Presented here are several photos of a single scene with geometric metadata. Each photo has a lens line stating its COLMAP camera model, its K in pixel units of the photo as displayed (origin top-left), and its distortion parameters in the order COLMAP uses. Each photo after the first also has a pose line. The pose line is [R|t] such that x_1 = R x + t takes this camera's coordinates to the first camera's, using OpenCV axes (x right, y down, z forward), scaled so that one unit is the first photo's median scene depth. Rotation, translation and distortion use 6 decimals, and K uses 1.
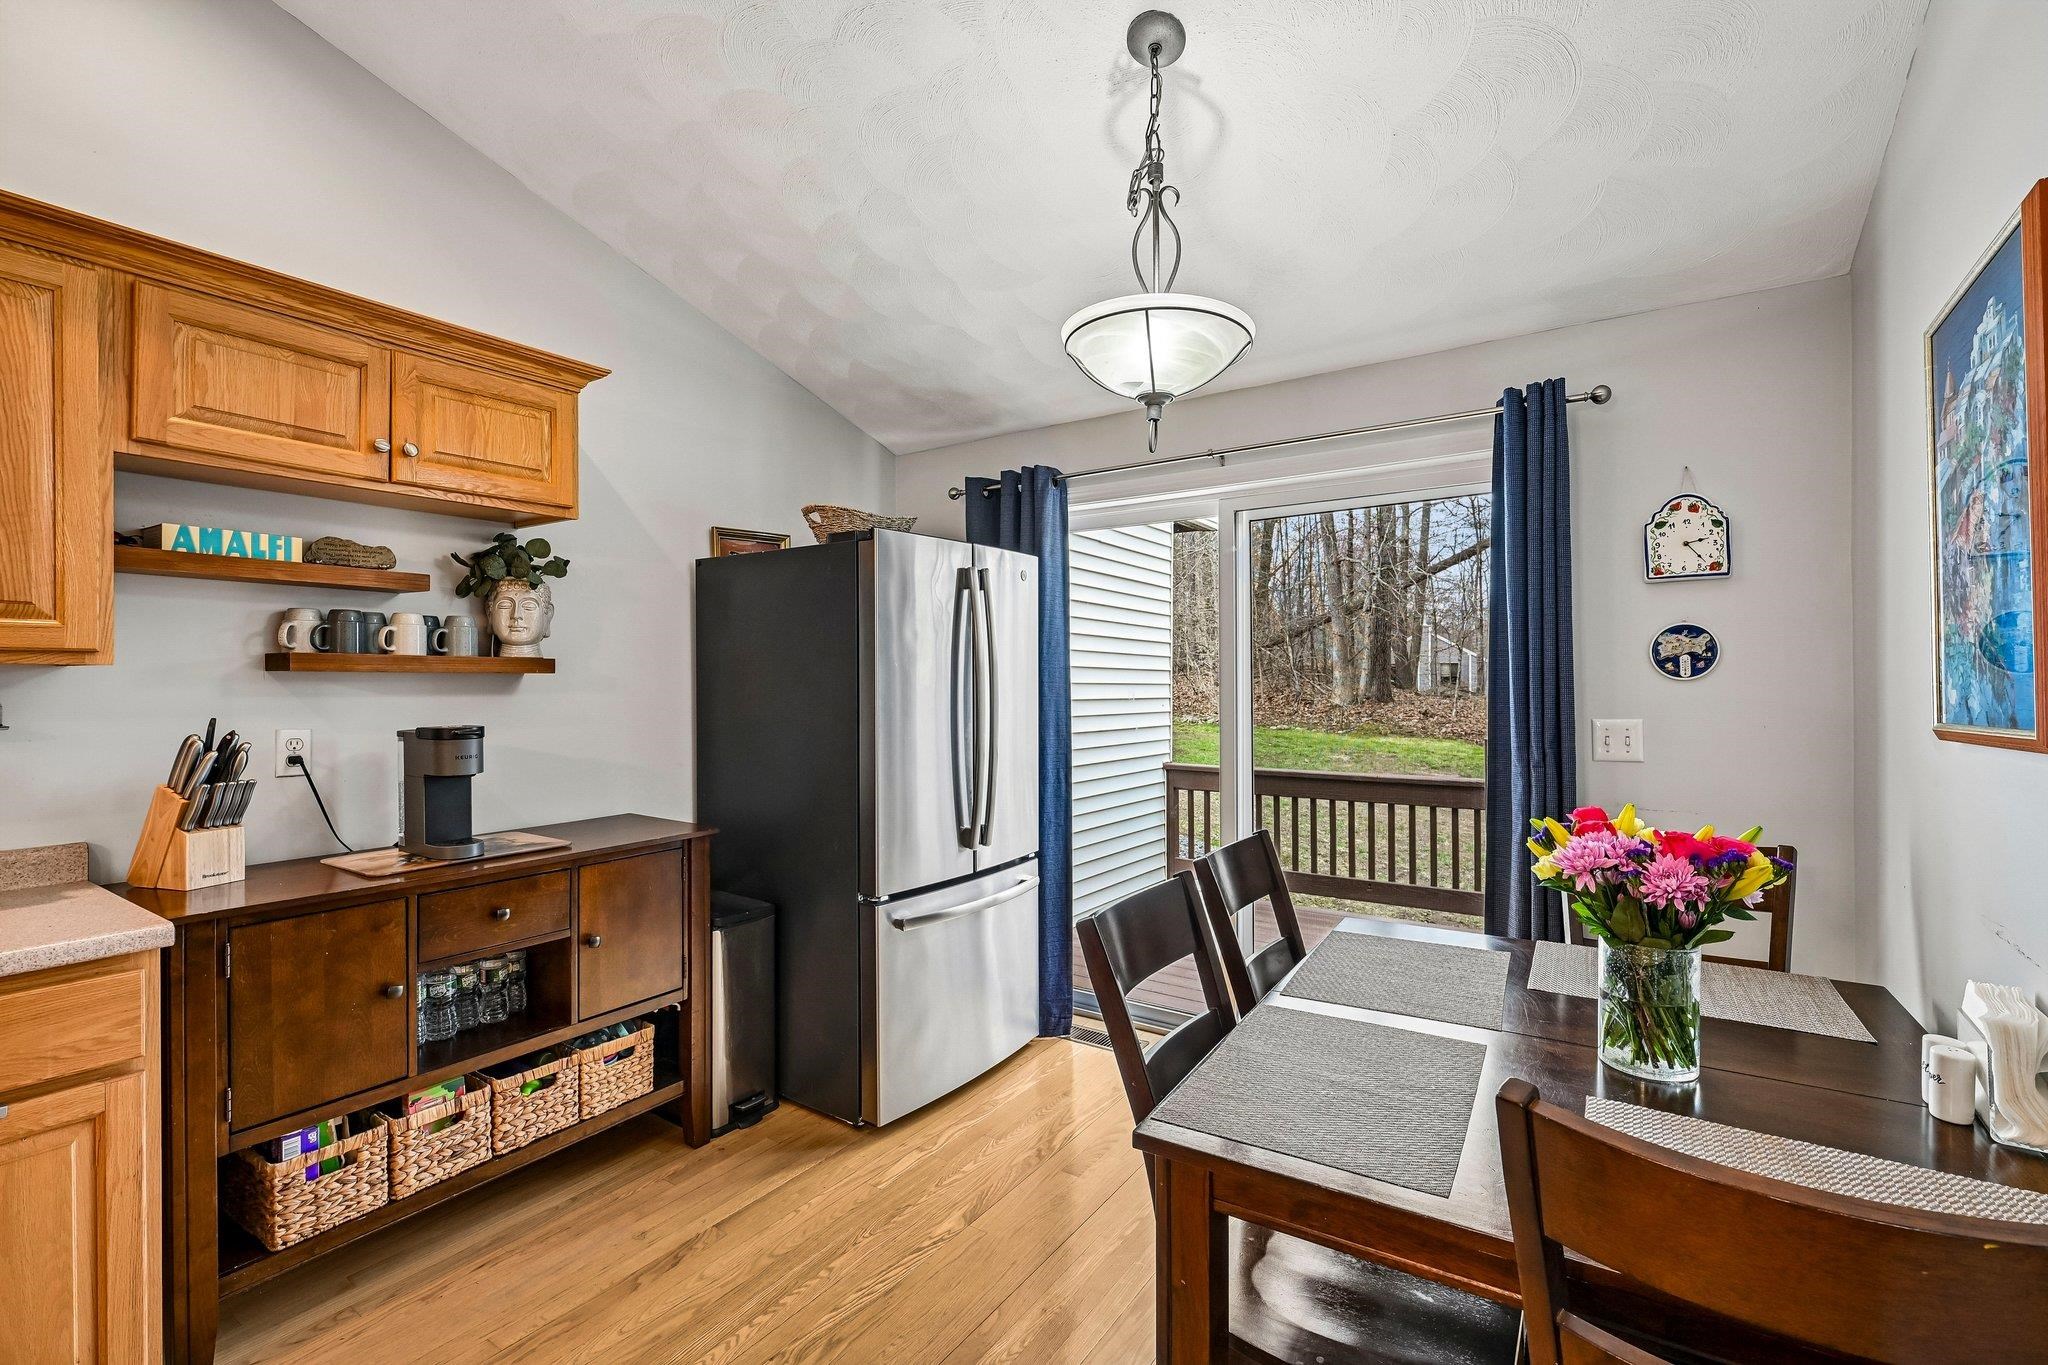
lens RADIAL K [[923.3, 0, 1024.0], [0, 923.3, 682.5], [0, 0, 1]] dist [0.000705, -0.000389]
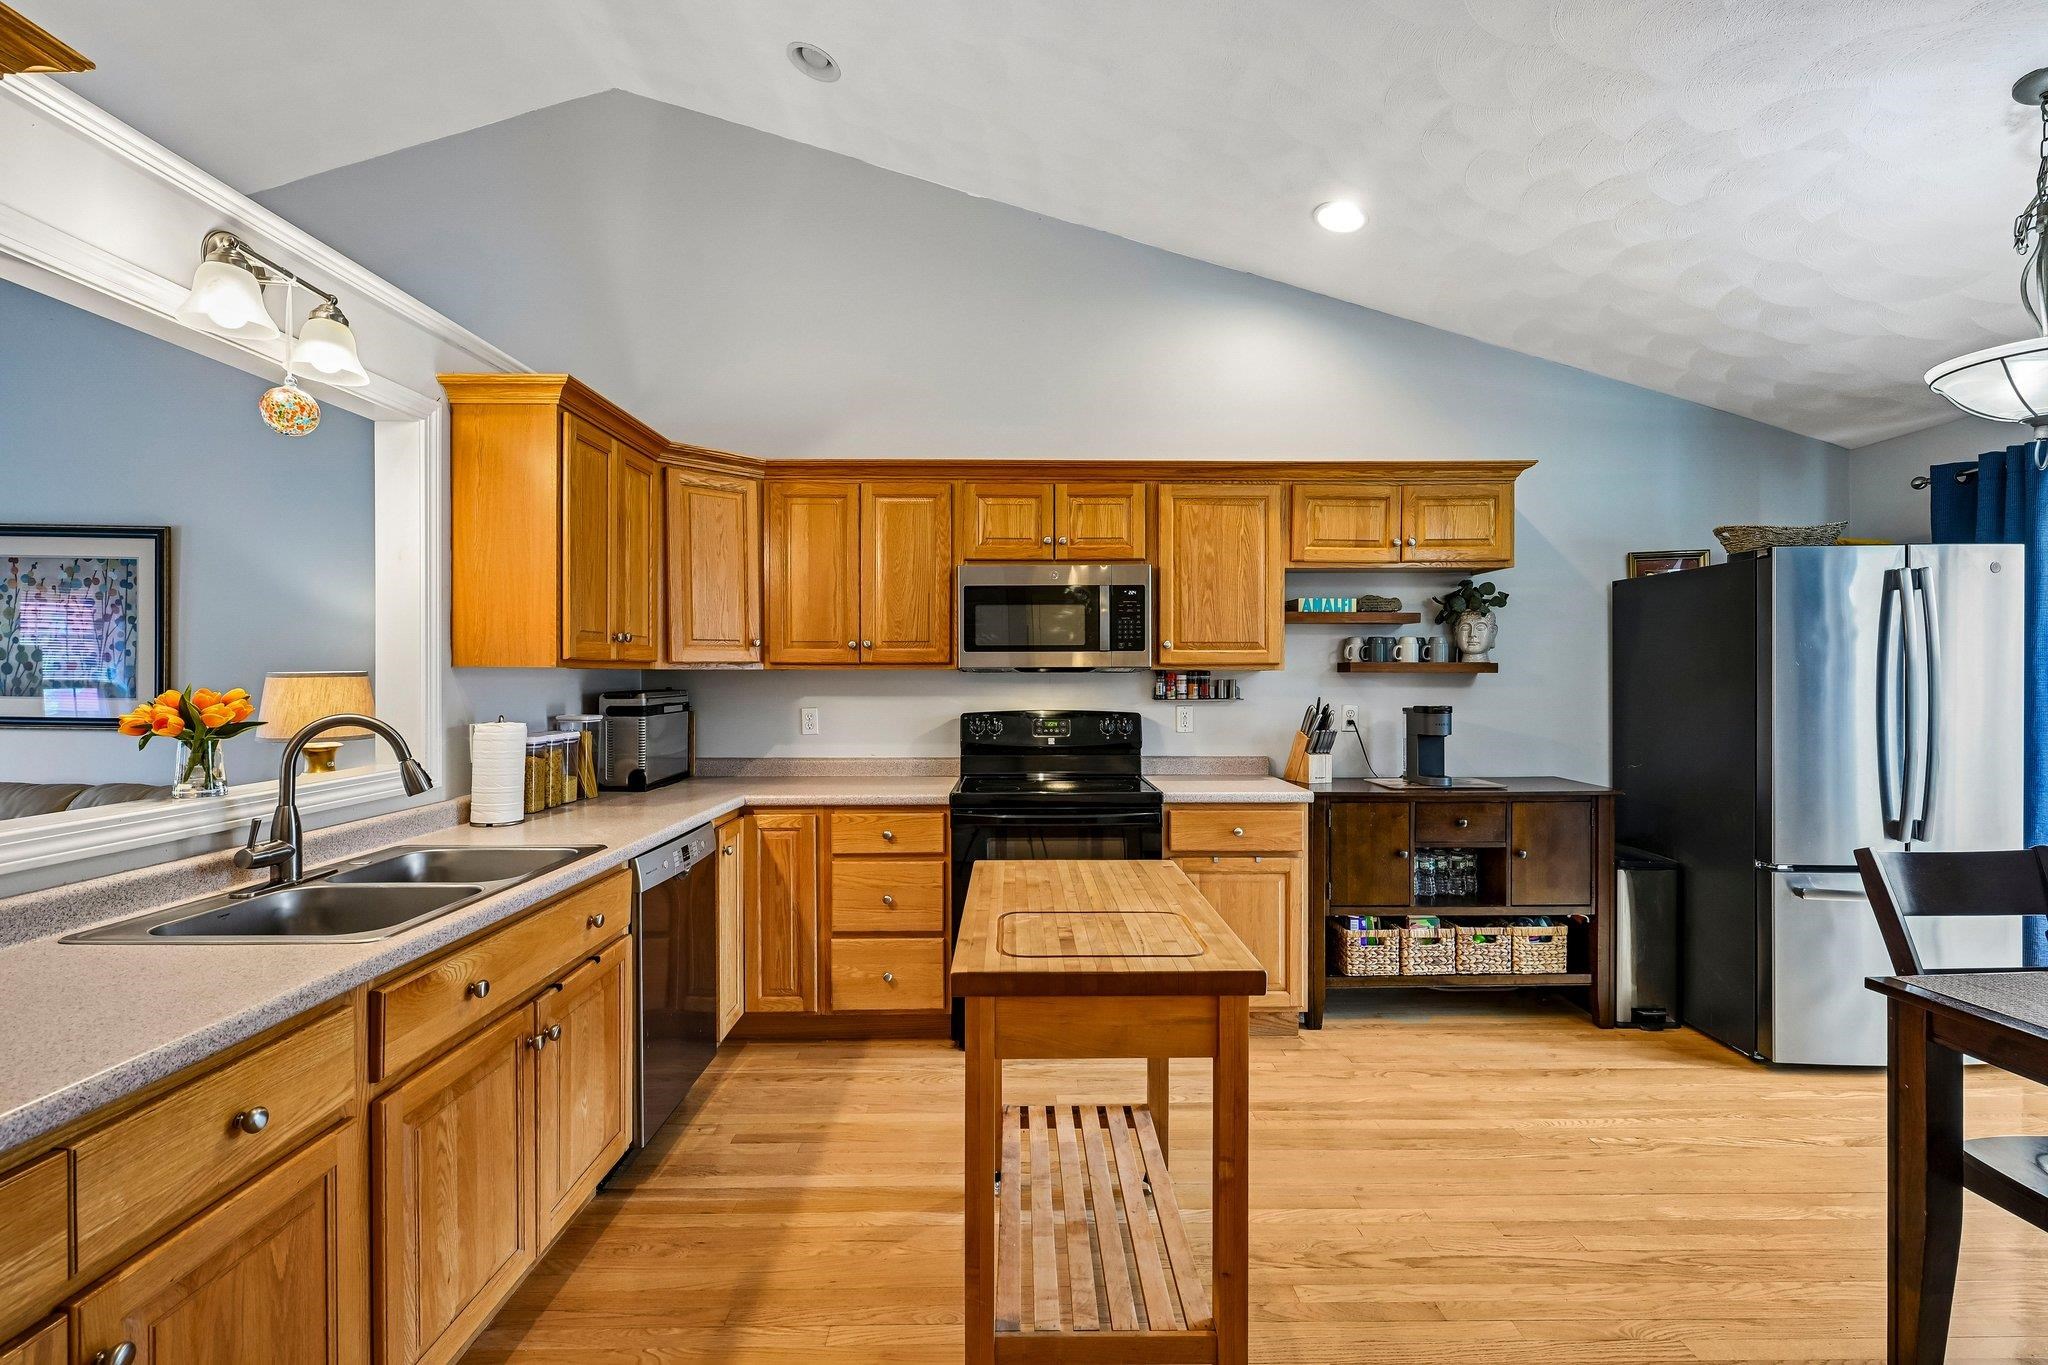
lens RADIAL K [[923.3, 0, 1024.0], [0, 923.3, 682.5], [0, 0, 1]] dist [0.000705, -0.000389]
pose [[0.575004, 0.005344, -0.818133, 0.283900], [-0.002855, 0.999986, 0.004525, 0.000910], [0.818145, -0.000266, 0.575011, -0.502700]]
